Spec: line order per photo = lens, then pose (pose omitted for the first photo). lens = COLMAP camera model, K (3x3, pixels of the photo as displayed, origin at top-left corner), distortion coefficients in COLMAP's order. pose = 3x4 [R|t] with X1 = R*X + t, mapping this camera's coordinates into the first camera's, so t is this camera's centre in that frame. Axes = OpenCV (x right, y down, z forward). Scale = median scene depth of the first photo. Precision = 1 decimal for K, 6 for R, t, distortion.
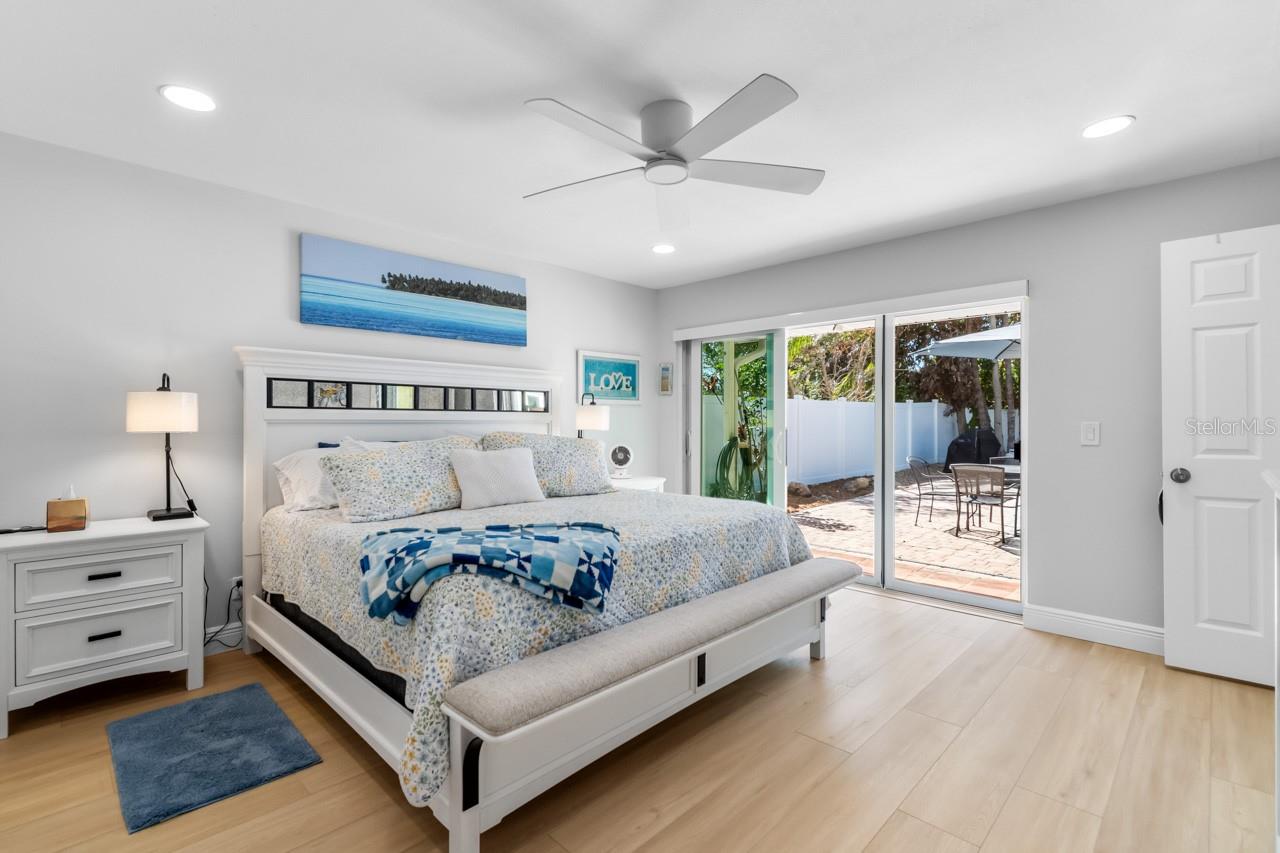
lens RADIAL K [[596.4, 0, 647.6], [0, 596.4, 416.3], [0, 0, 1]] dist [0.015910, -0.006197]
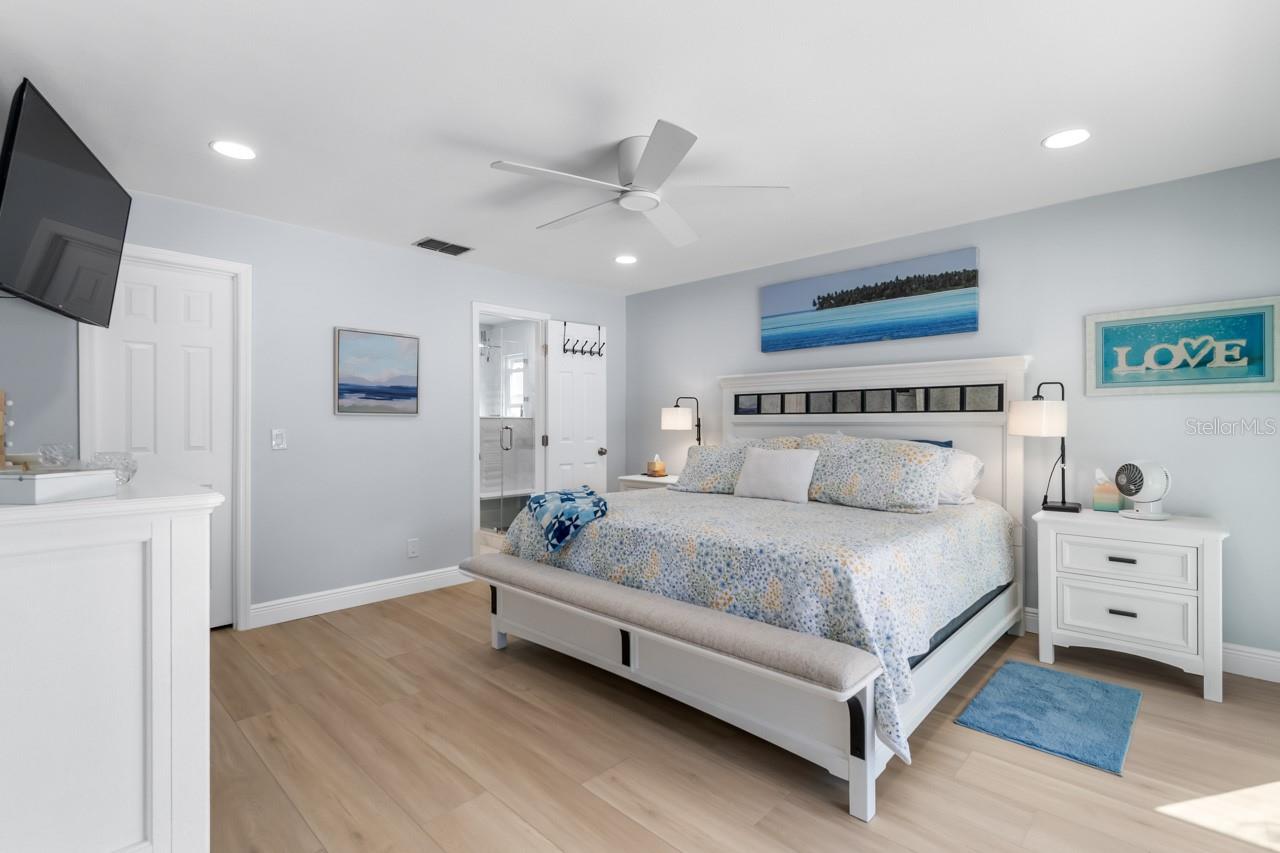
lens RADIAL K [[596.4, 0, 640.7], [0, 596.4, 430.2], [0, 0, 1]] dist [0.015910, -0.006197]
pose [[-0.006181, 0.014208, -0.999880, 0.676707], [0.011298, 0.999836, 0.014138, 0.002185], [0.999917, -0.011209, -0.006340, 0.595476]]
